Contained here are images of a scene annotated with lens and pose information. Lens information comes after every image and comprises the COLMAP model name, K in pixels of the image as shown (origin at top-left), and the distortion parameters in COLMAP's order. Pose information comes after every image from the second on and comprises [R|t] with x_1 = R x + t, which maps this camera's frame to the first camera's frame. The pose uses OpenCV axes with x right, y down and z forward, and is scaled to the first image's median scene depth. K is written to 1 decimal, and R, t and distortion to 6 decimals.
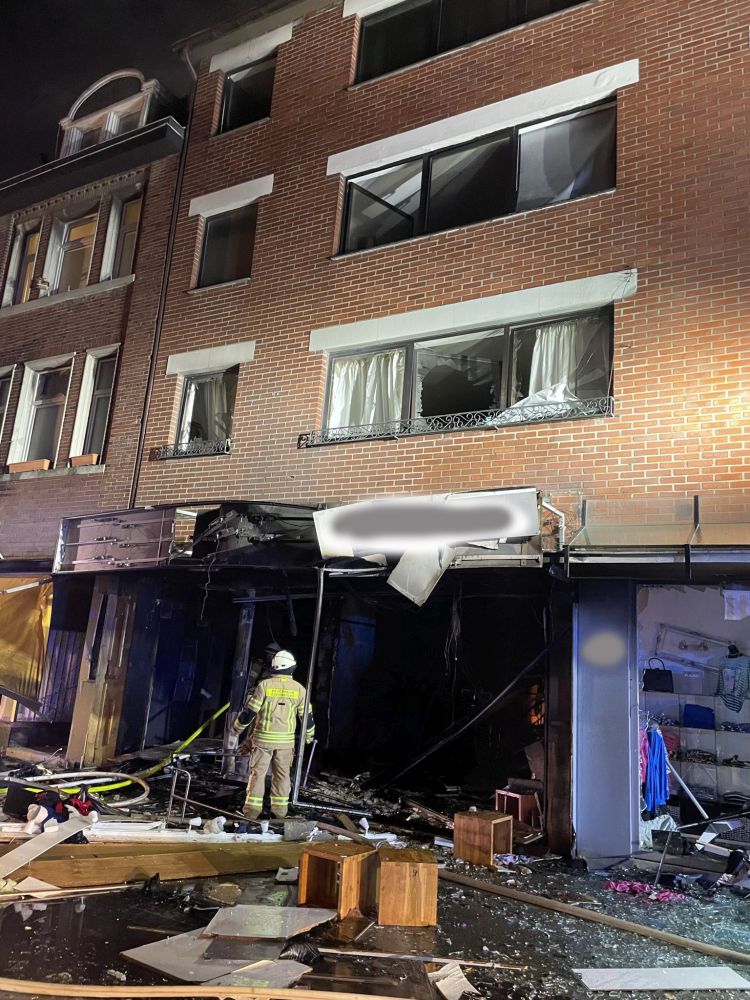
lens RADIAL K [[774.0, 0, 375.0], [0, 774.0, 500.0], [0, 0, 1]] dist [0.107544, -0.147596]
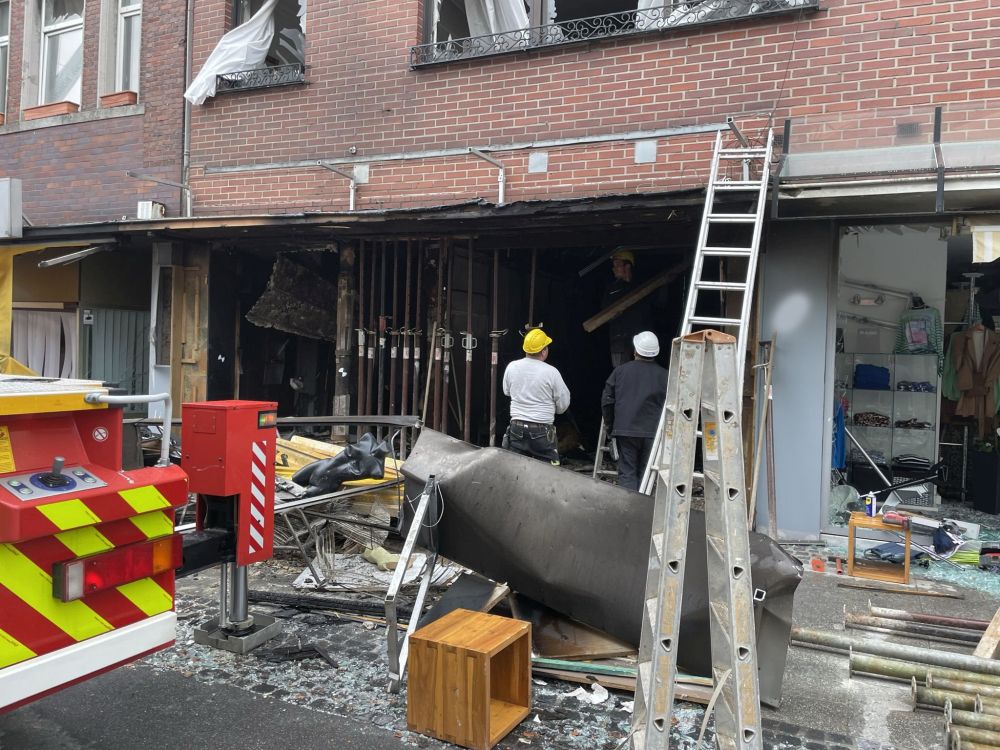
lens RADIAL K [[774.0, 0, 500.0], [0, 774.0, 375.0], [0, 0, 1]] dist [0.107544, -0.147596]
pose [[0.993451, -0.052070, 0.101704, -0.110881], [0.025060, 0.967746, 0.250678, 0.040571], [-0.111476, -0.246487, 0.962713, 0.202487]]
